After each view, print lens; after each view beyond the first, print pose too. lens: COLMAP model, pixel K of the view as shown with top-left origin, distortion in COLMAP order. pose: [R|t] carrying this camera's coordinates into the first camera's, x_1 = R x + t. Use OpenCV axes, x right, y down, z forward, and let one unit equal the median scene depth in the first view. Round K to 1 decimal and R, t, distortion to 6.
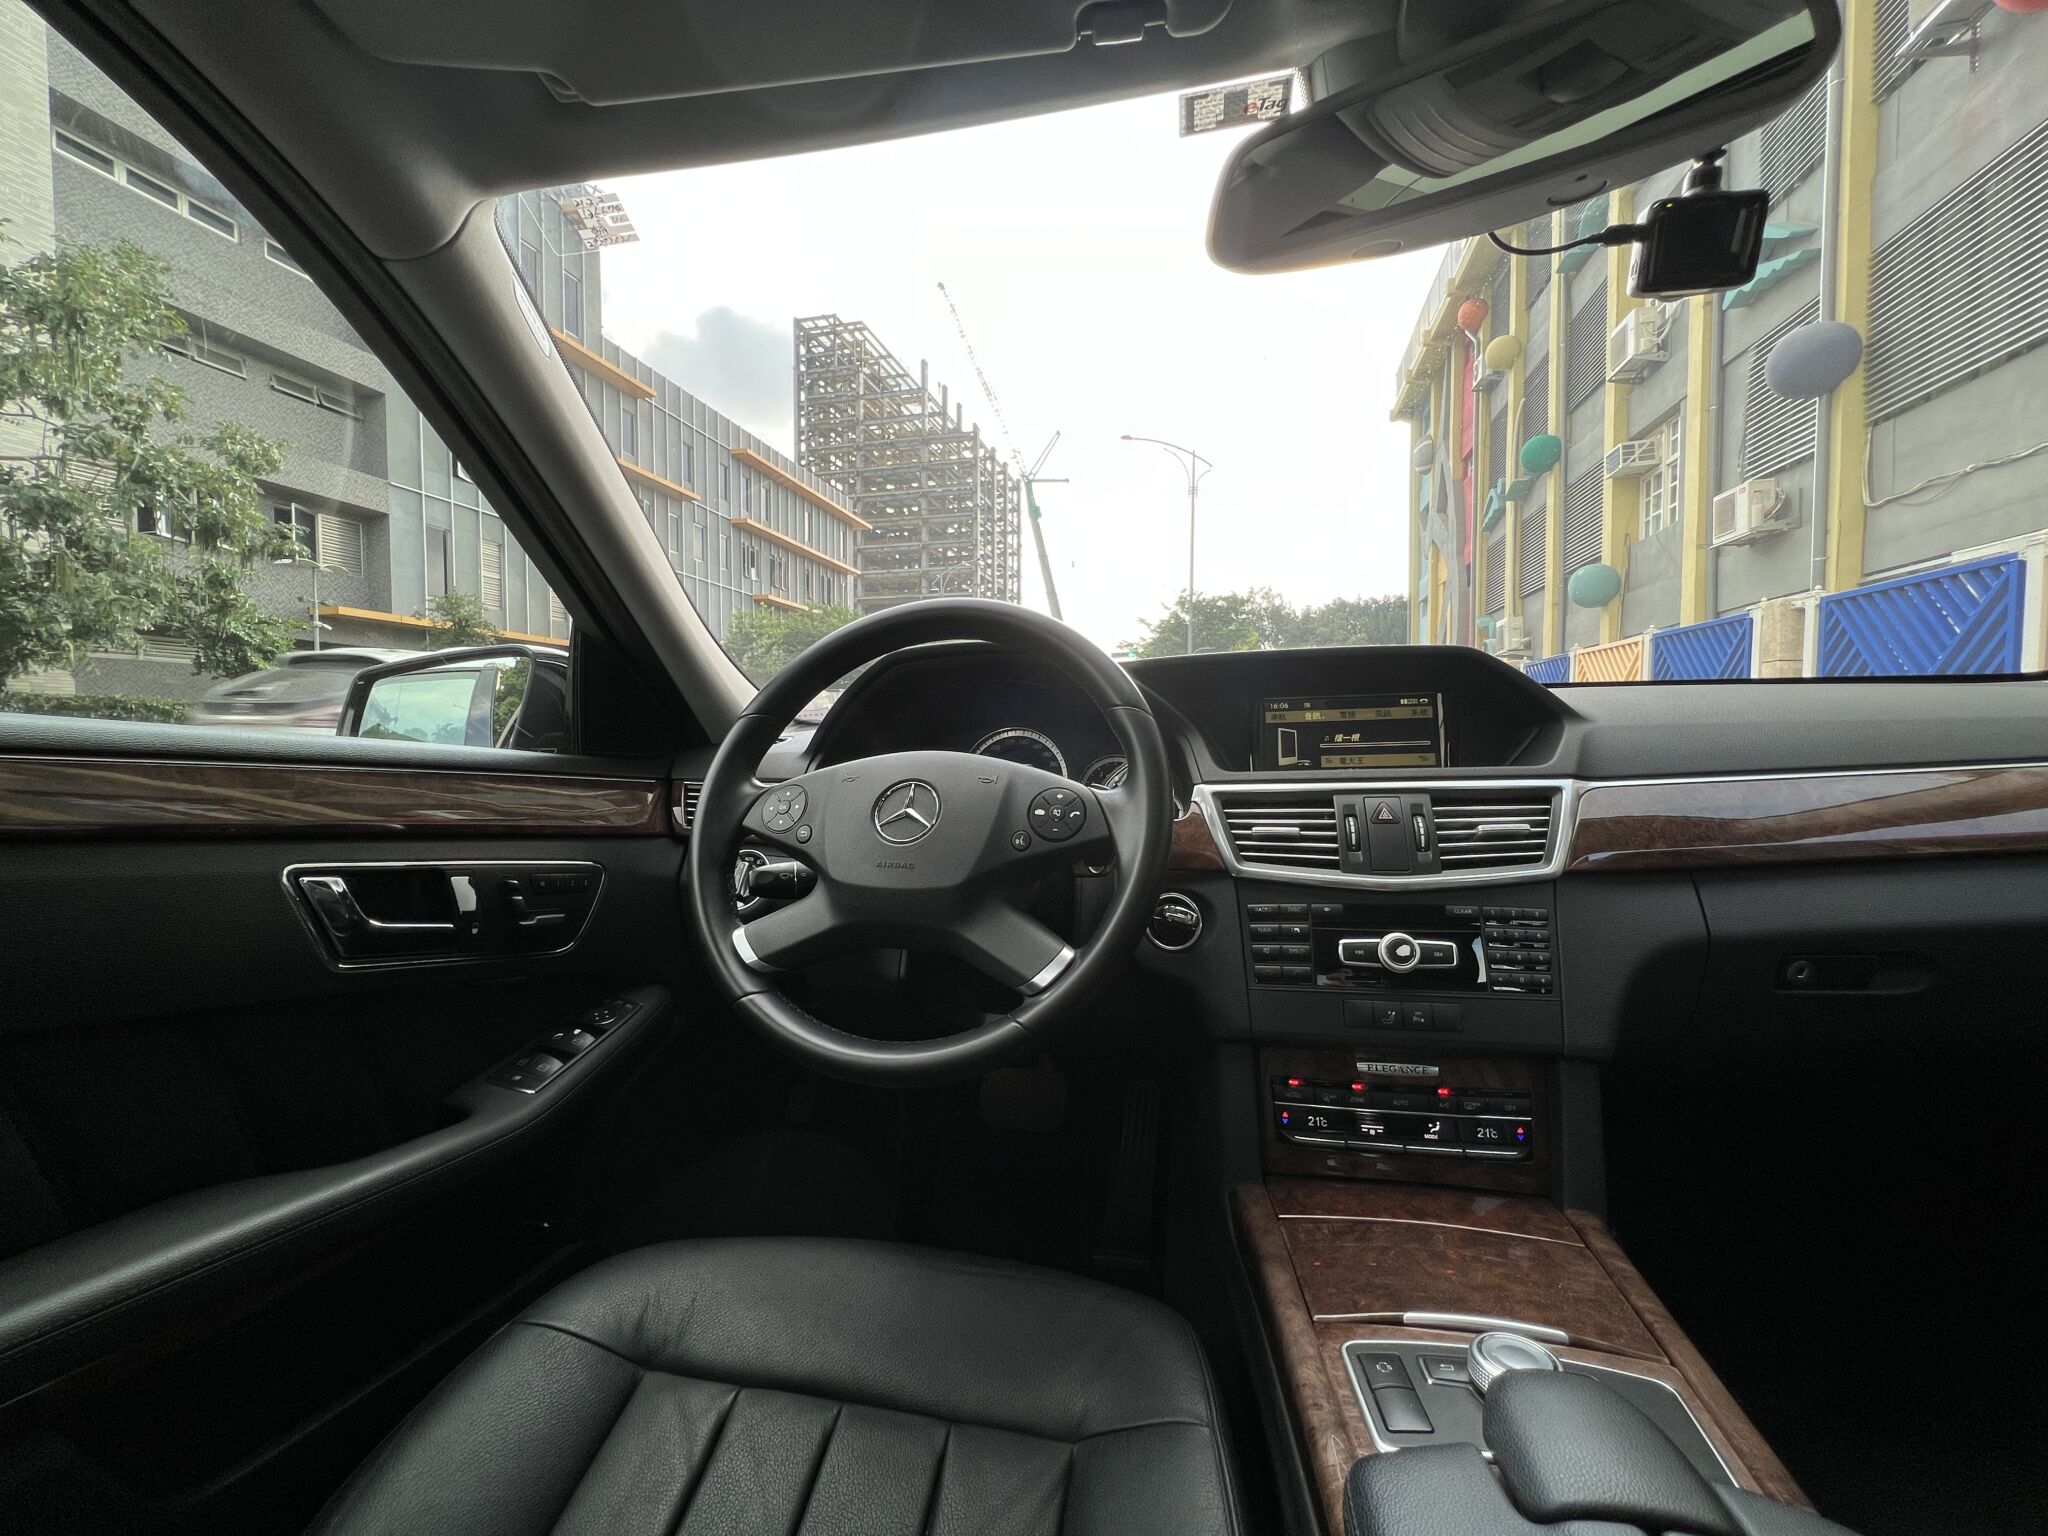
lens RADIAL K [[827.0, 0, 1019.2], [0, 827.0, 764.5], [0, 0, 1]] dist [-0.001970, 0.000212]
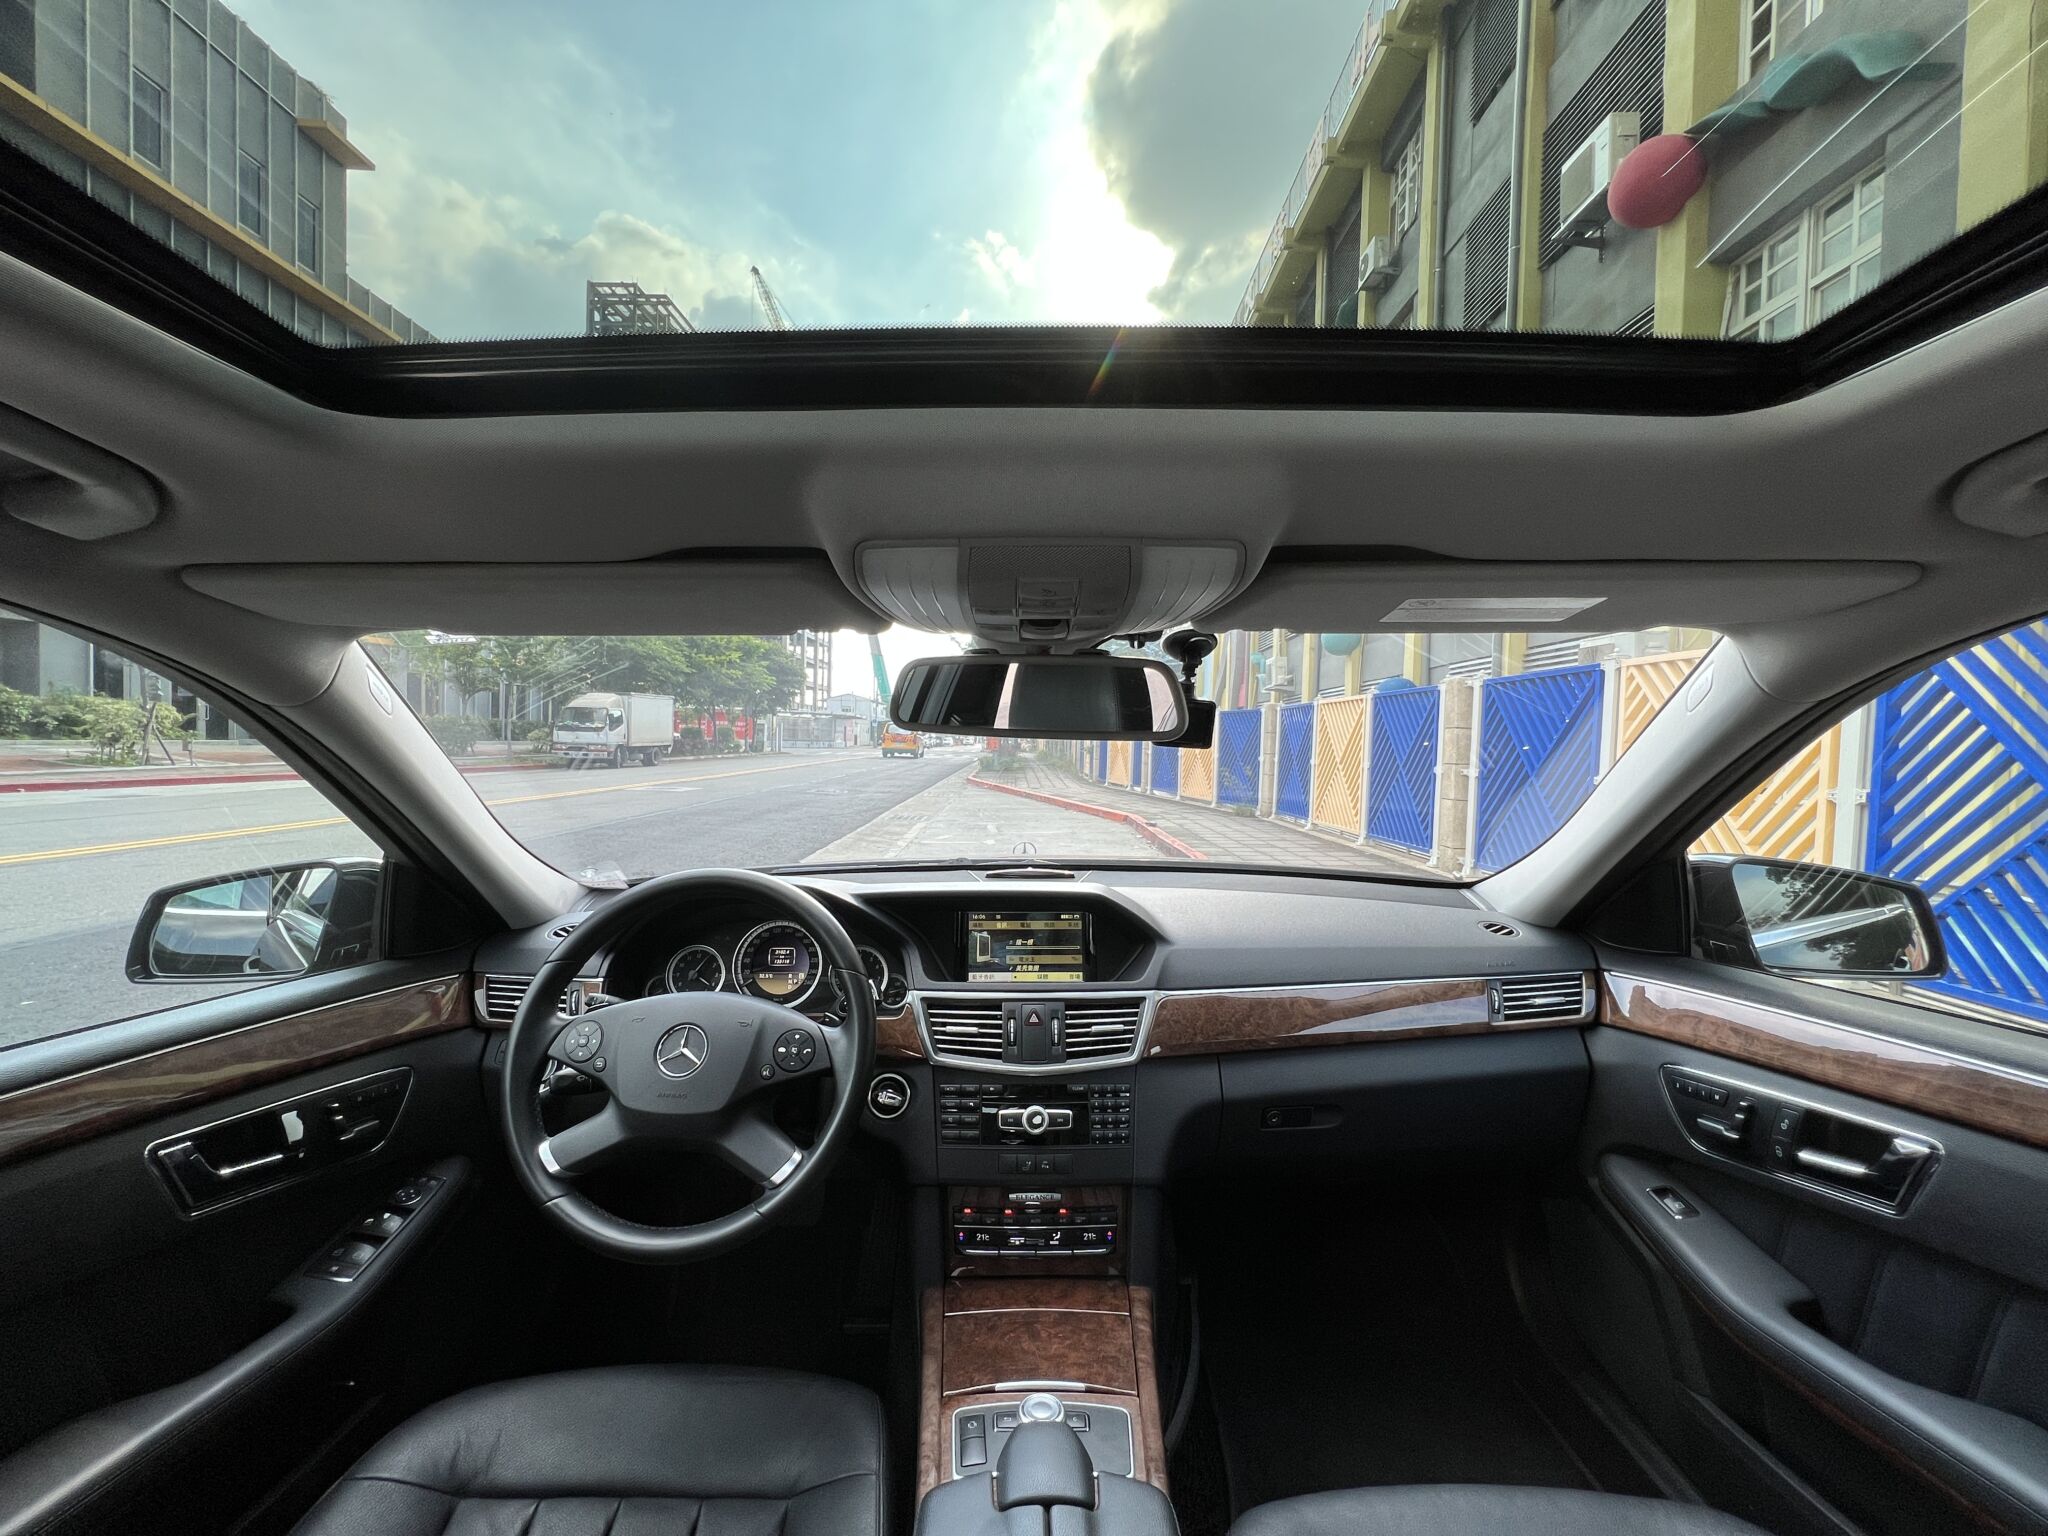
lens RADIAL K [[825.8, 0, 1021.0], [0, 825.8, 763.8], [0, 0, 1]] dist [-0.000823, 0.000201]
pose [[0.973863, 0.019671, 0.226281, 0.065082], [-0.017873, 0.999790, -0.009992, -0.294011], [-0.226431, 0.005687, 0.974011, -0.326242]]
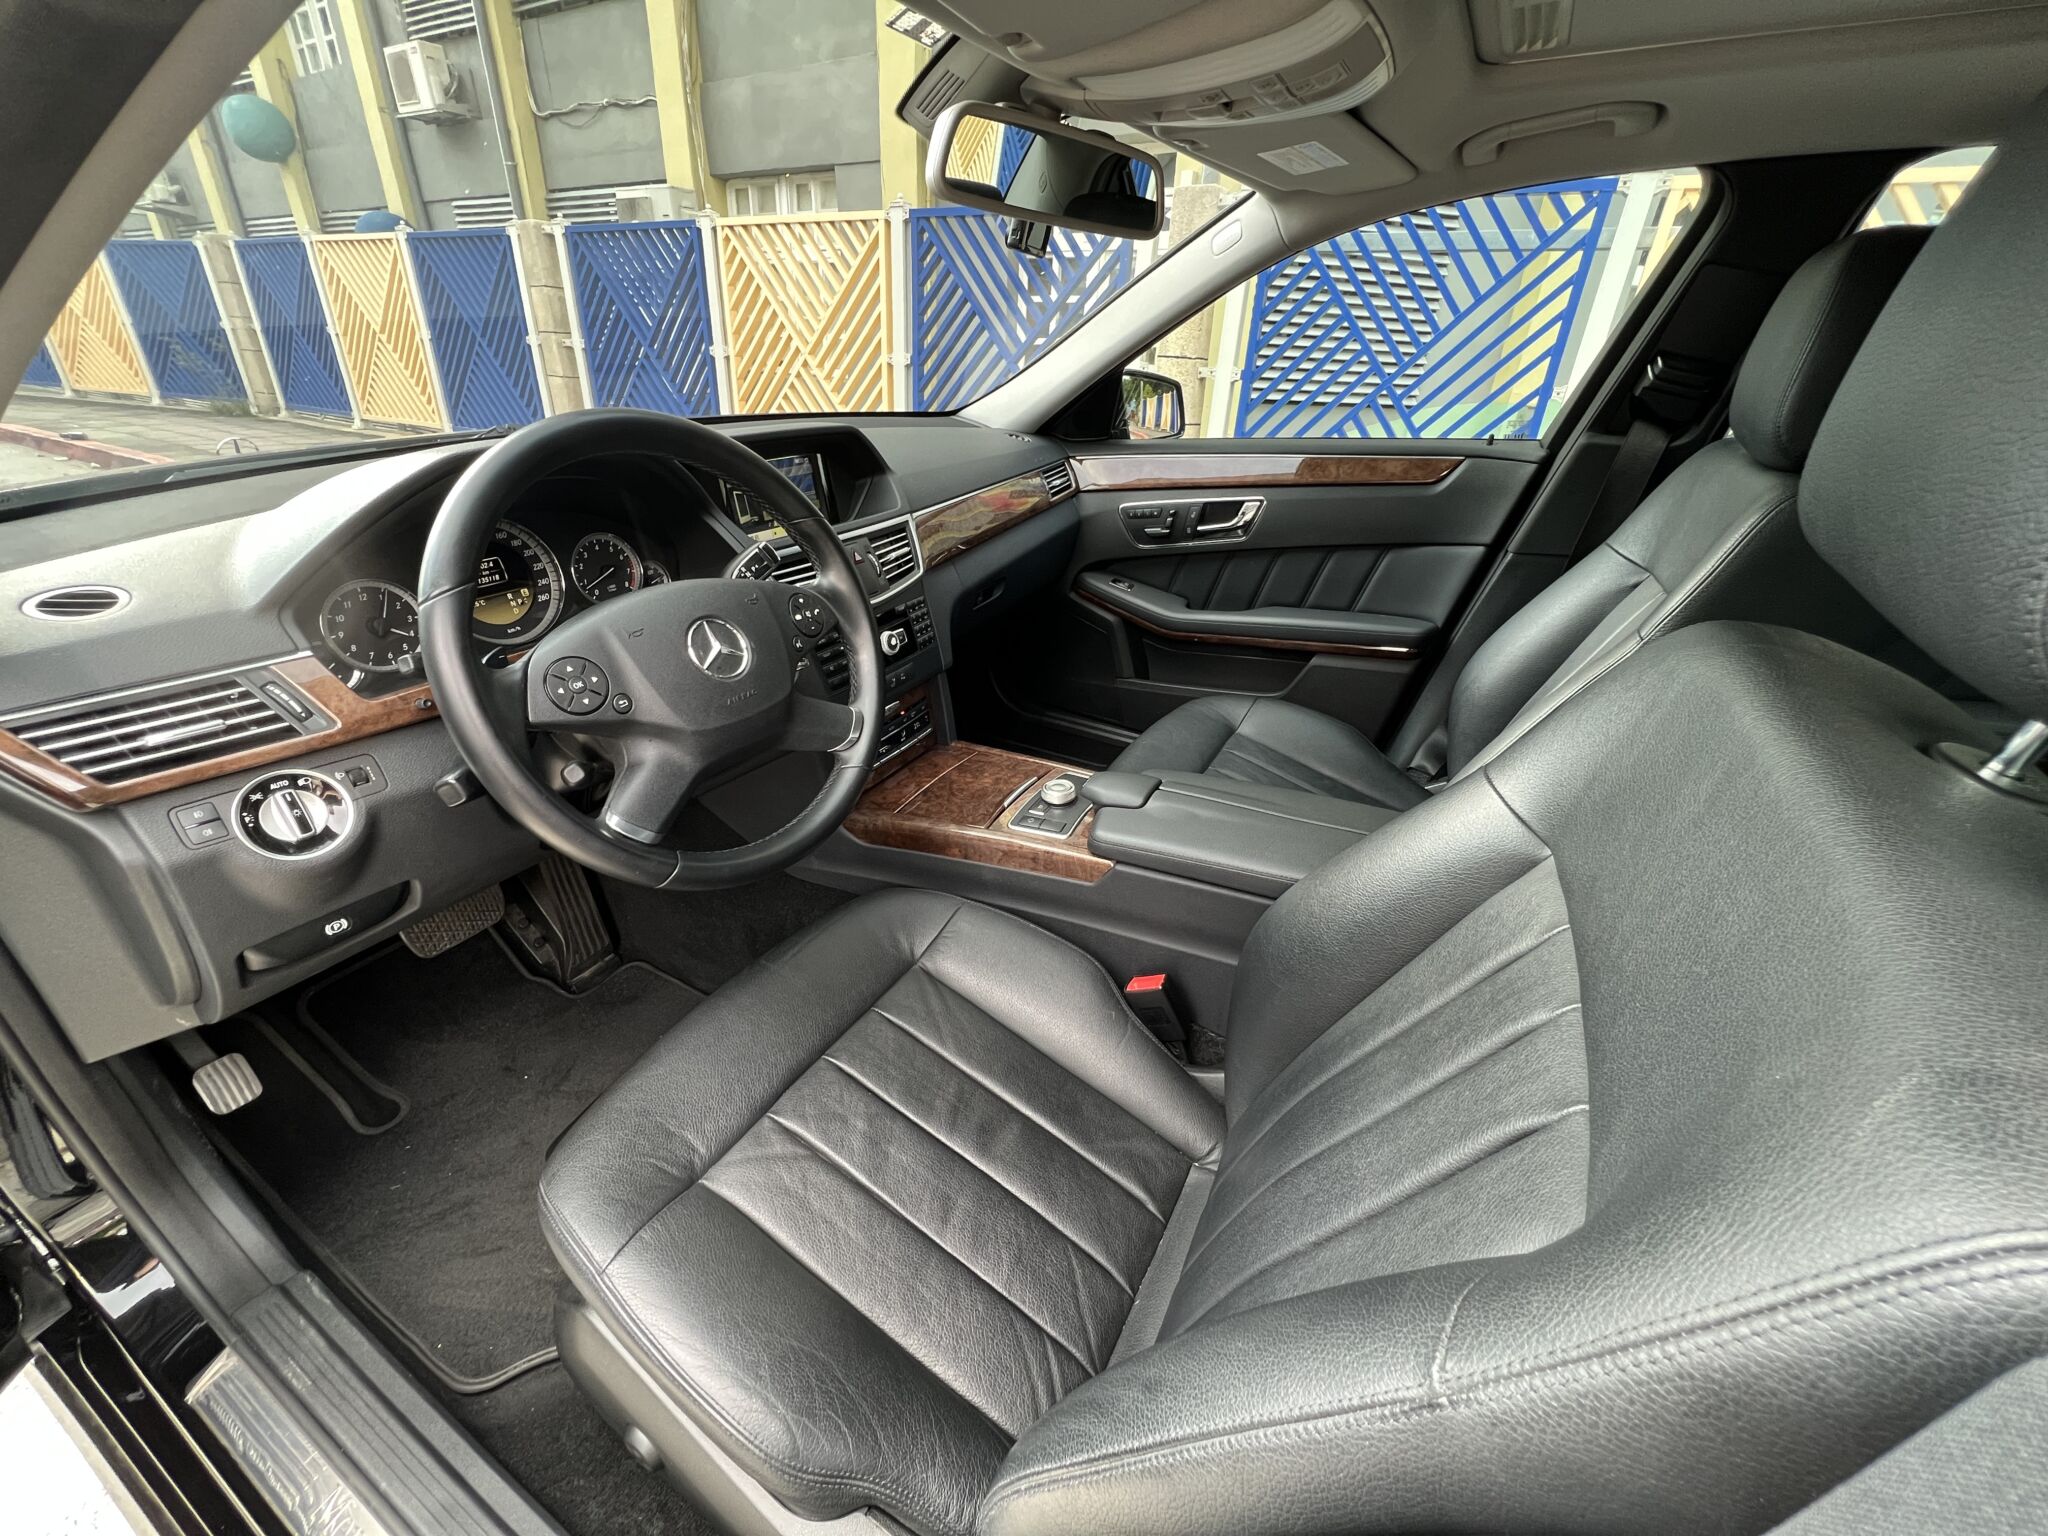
lens RADIAL K [[817.2, 0, 1014.1], [0, 817.2, 768.7], [0, 0, 1]] dist [0.000062, -0.000109]
pose [[0.283504, -0.421533, 0.861357, -0.722412], [-0.004835, 0.897569, 0.440847, -0.197230], [-0.958959, -0.129146, 0.252426, 0.237354]]
